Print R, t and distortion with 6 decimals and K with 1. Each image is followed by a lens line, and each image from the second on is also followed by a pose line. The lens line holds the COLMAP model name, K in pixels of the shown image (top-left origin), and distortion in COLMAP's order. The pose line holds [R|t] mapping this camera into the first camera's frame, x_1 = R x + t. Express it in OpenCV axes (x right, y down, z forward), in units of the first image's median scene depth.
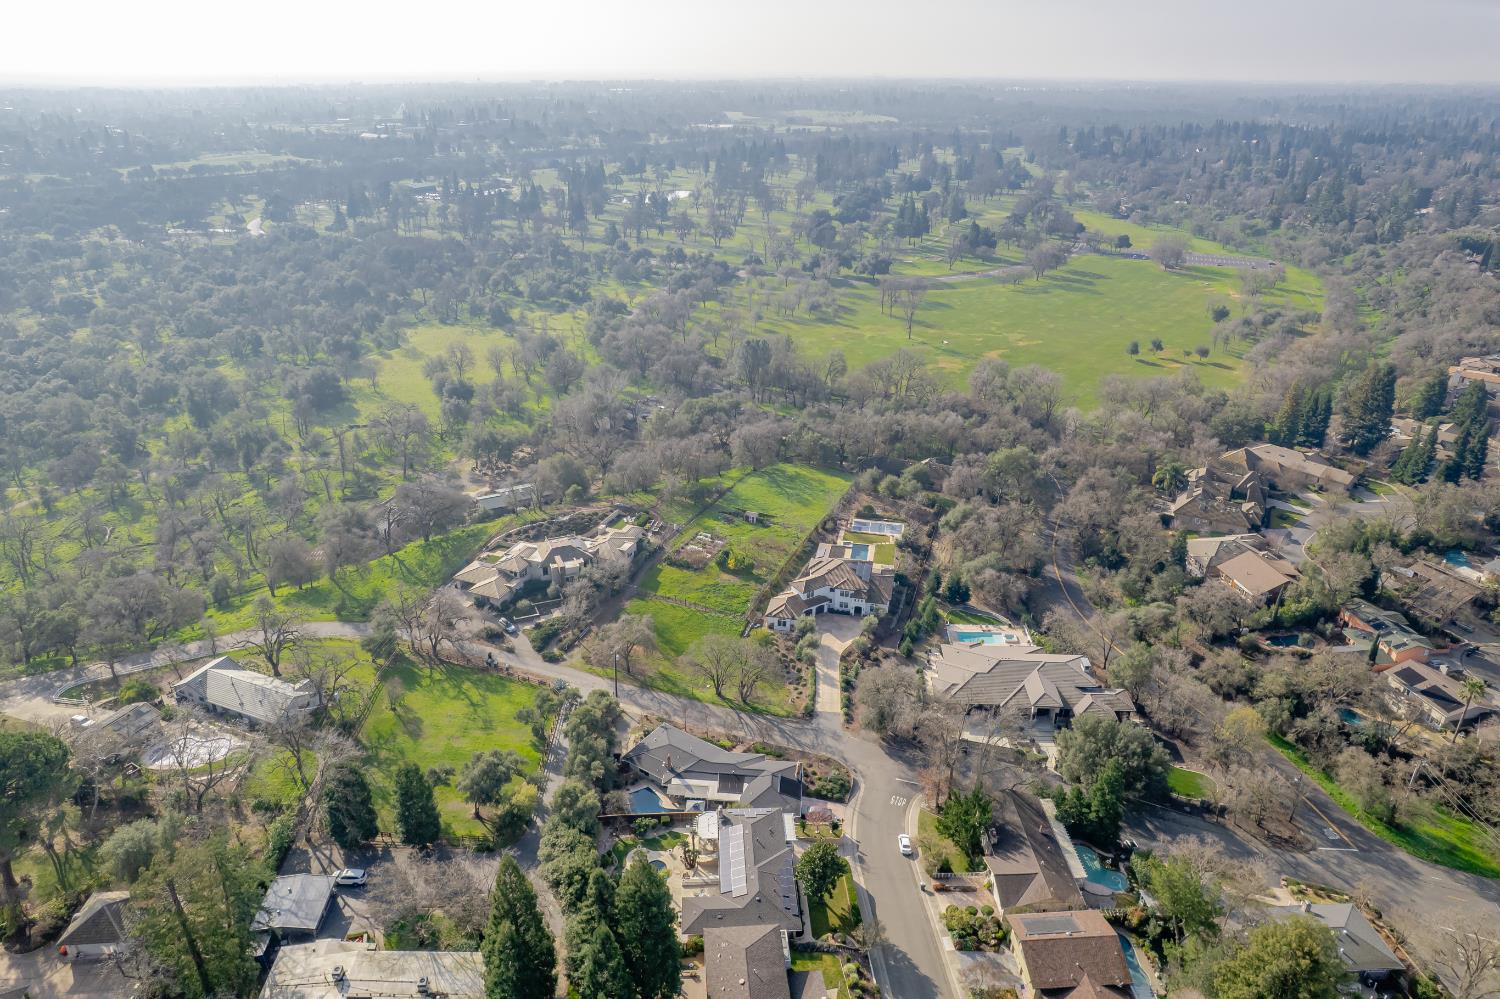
lens RADIAL K [[956.9, 0, 747.1], [0, 956.9, 498.2], [0, 0, 1]] dist [-0.046650, -0.000356]
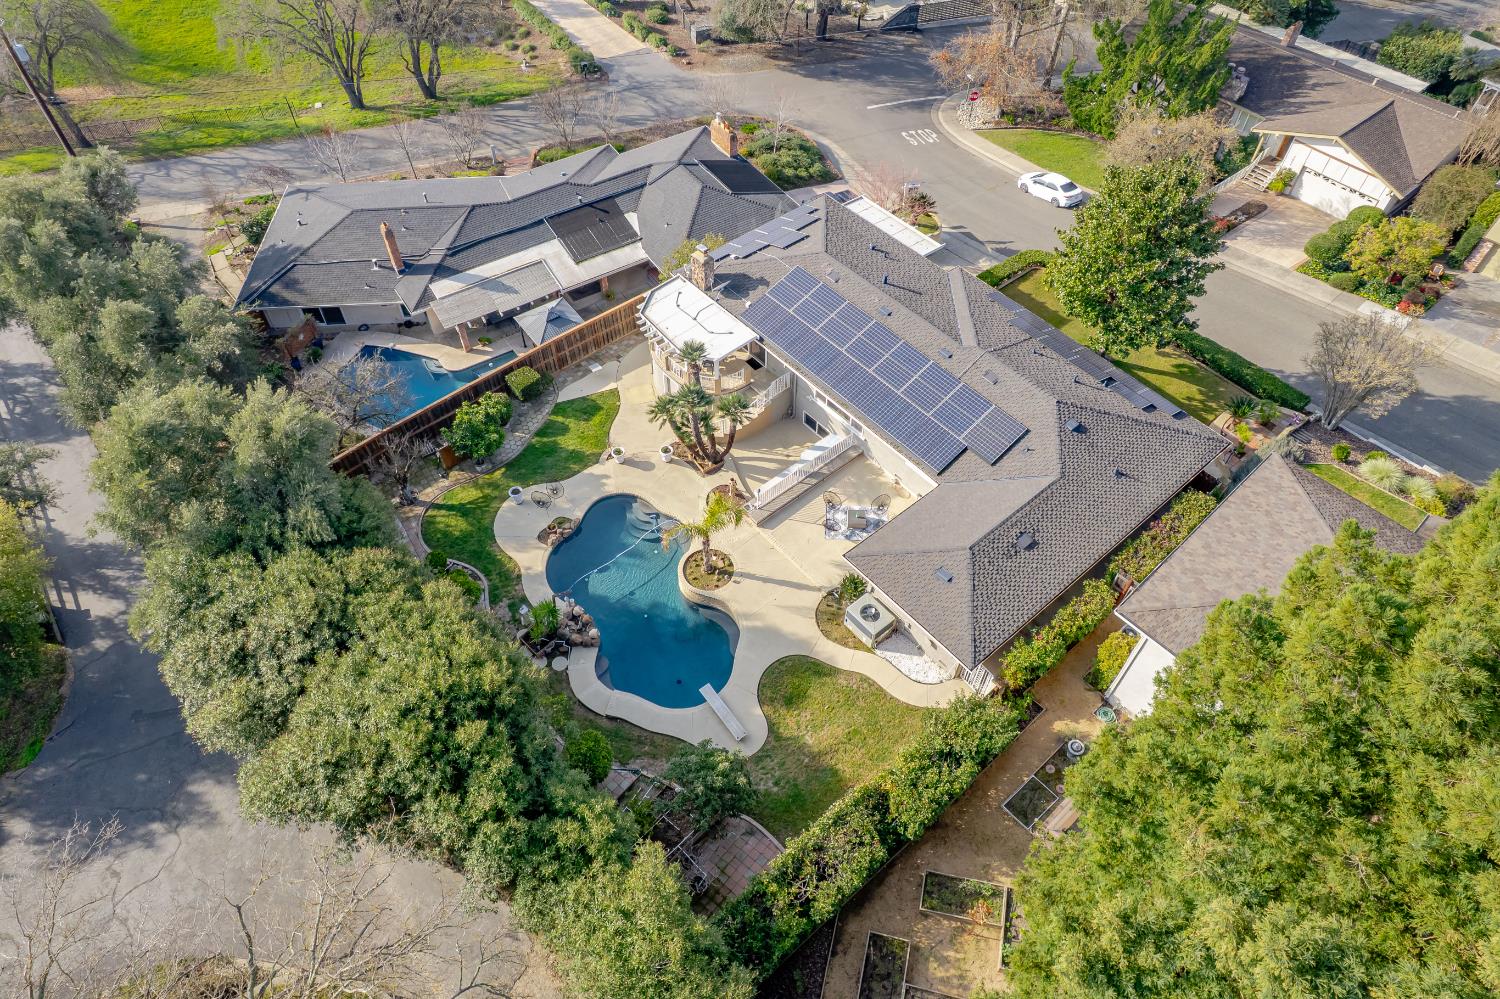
lens RADIAL K [[956.9, 0, 749.5], [0, 956.9, 496.0], [0, 0, 1]] dist [-0.046650, -0.000356]
pose [[0.793539, -0.476306, 0.378719, -0.159272], [0.254393, 0.825031, 0.504587, 0.231969], [-0.552792, -0.304066, 0.775864, 0.708888]]
